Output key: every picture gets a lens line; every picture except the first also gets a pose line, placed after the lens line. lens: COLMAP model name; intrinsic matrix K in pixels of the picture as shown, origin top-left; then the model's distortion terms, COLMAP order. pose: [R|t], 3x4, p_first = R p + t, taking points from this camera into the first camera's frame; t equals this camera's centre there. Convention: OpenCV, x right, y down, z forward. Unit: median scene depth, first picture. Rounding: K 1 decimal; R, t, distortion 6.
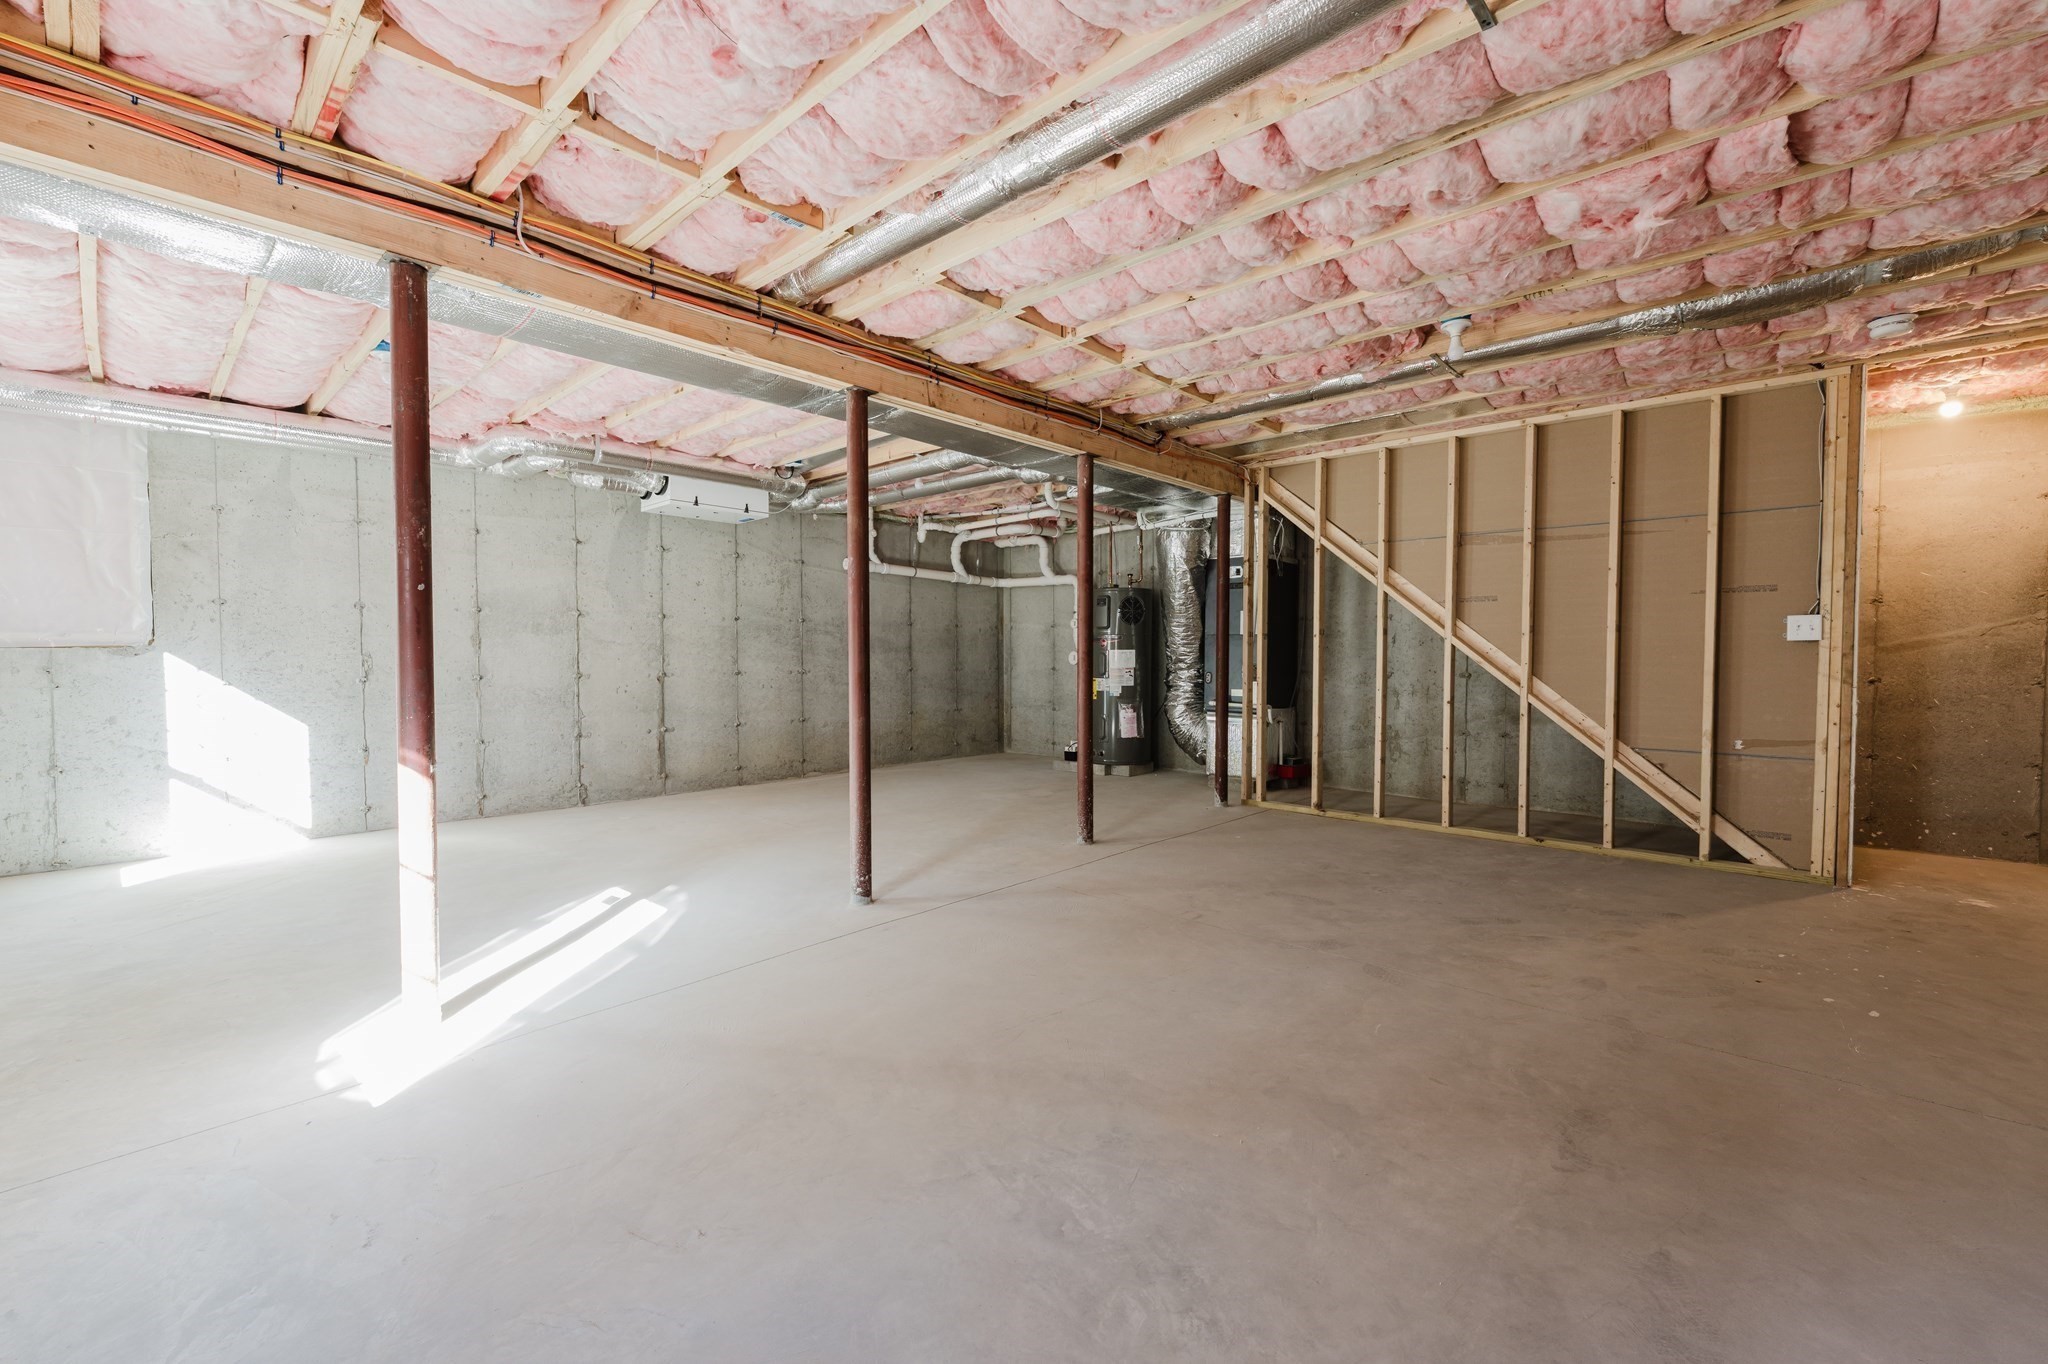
lens RADIAL K [[824.5, 0, 1029.8], [0, 824.5, 677.6], [0, 0, 1]] dist [-0.002486, -0.000030]
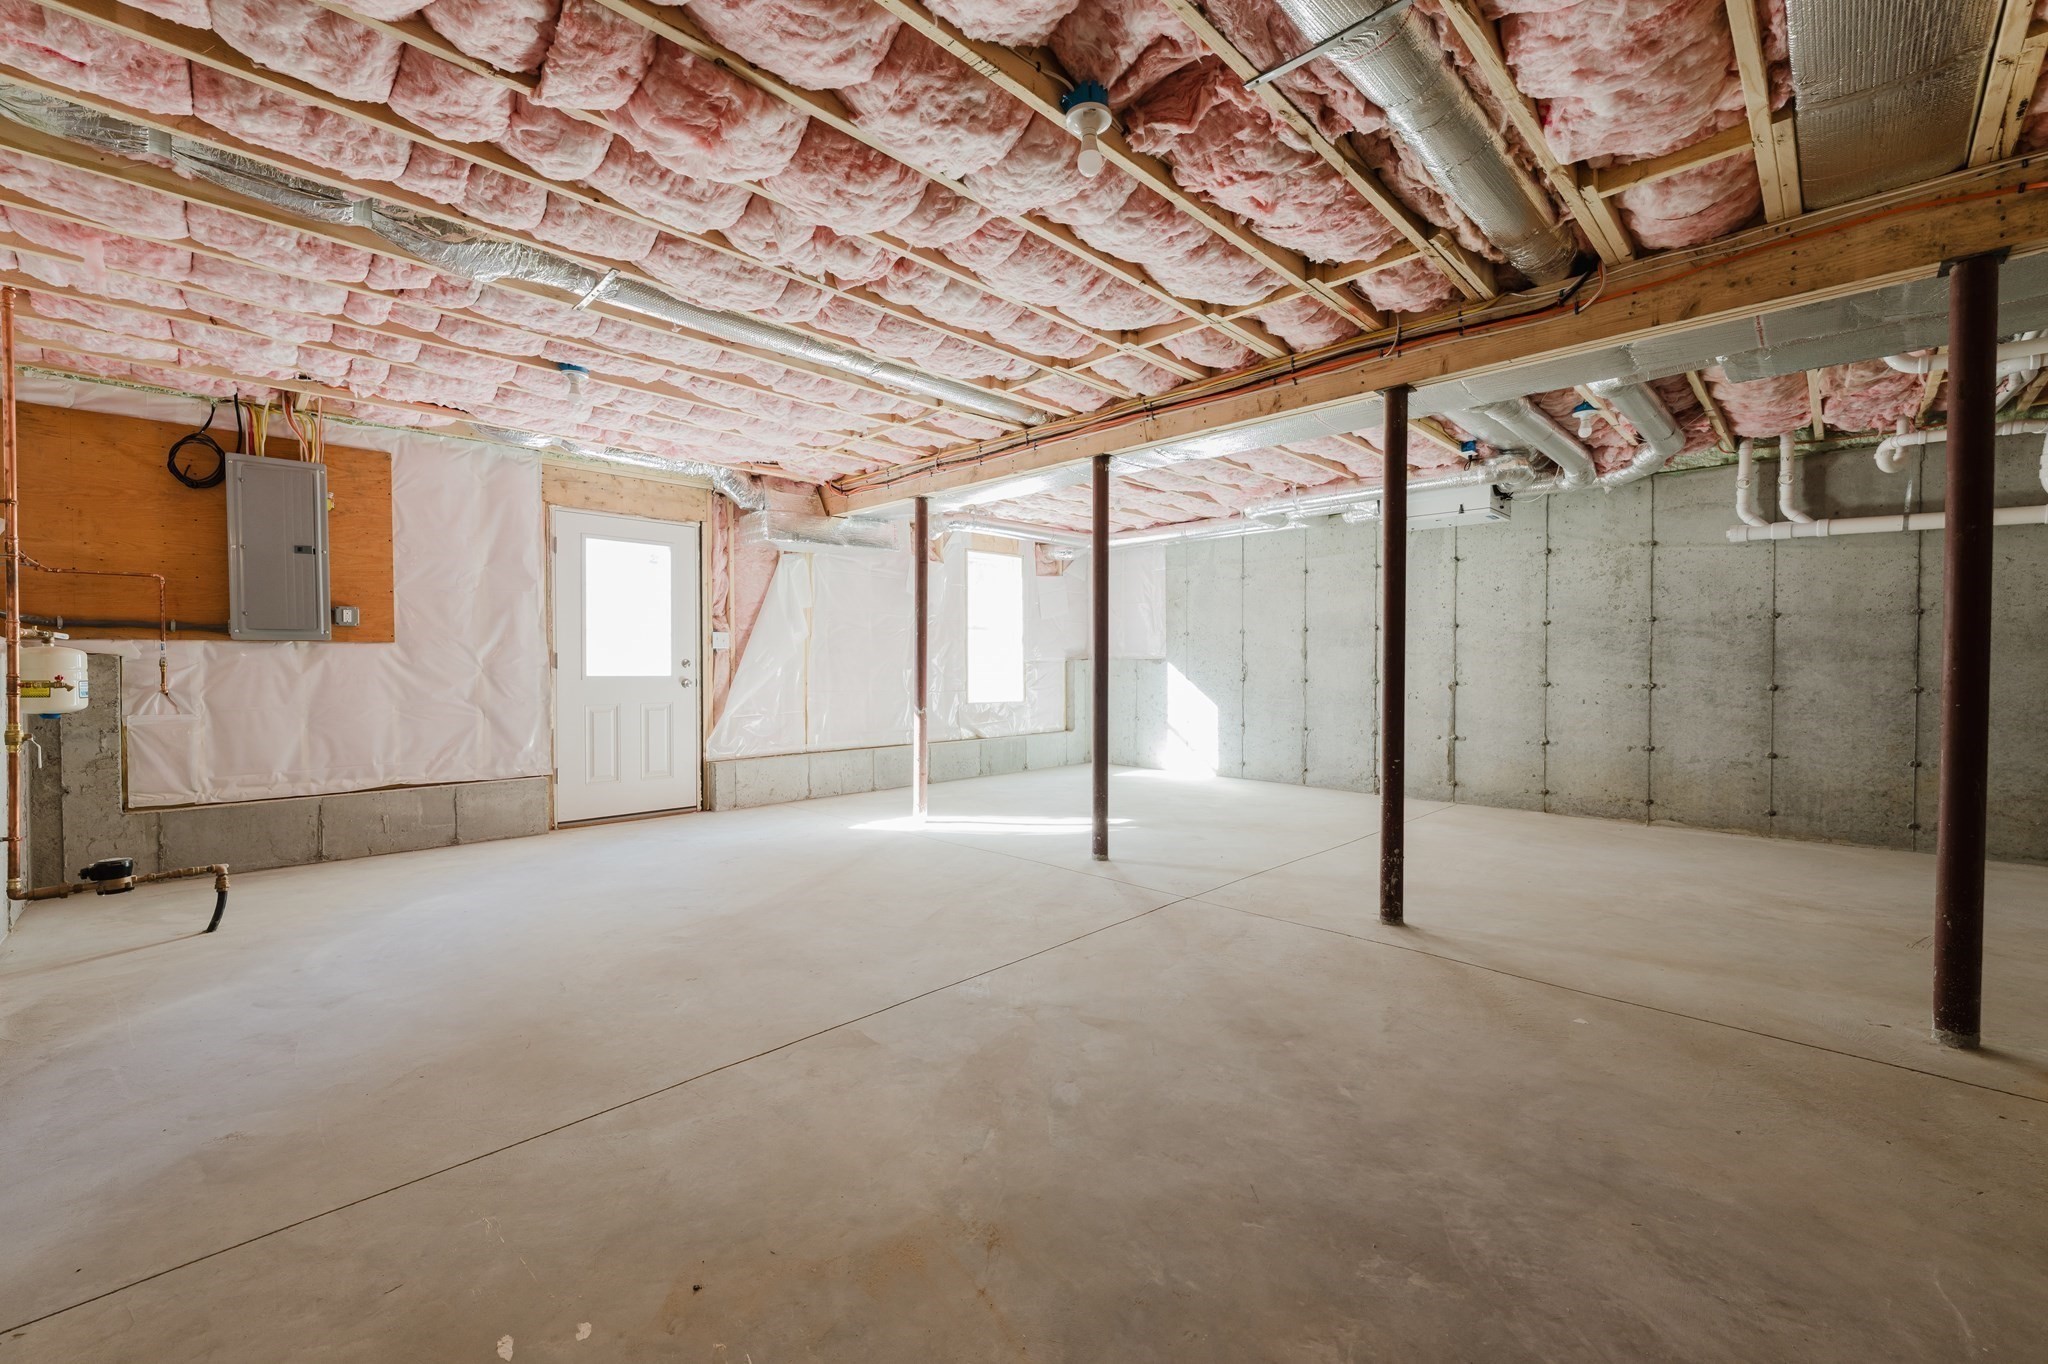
lens RADIAL K [[824.5, 0, 1029.5], [0, 824.5, 677.9], [0, 0, 1]] dist [-0.002486, -0.000030]
pose [[-0.032211, 0.017611, -0.999326, 0.555689], [-0.029224, 0.999401, 0.018554, -0.013130], [0.999054, 0.029802, -0.031677, 0.484783]]
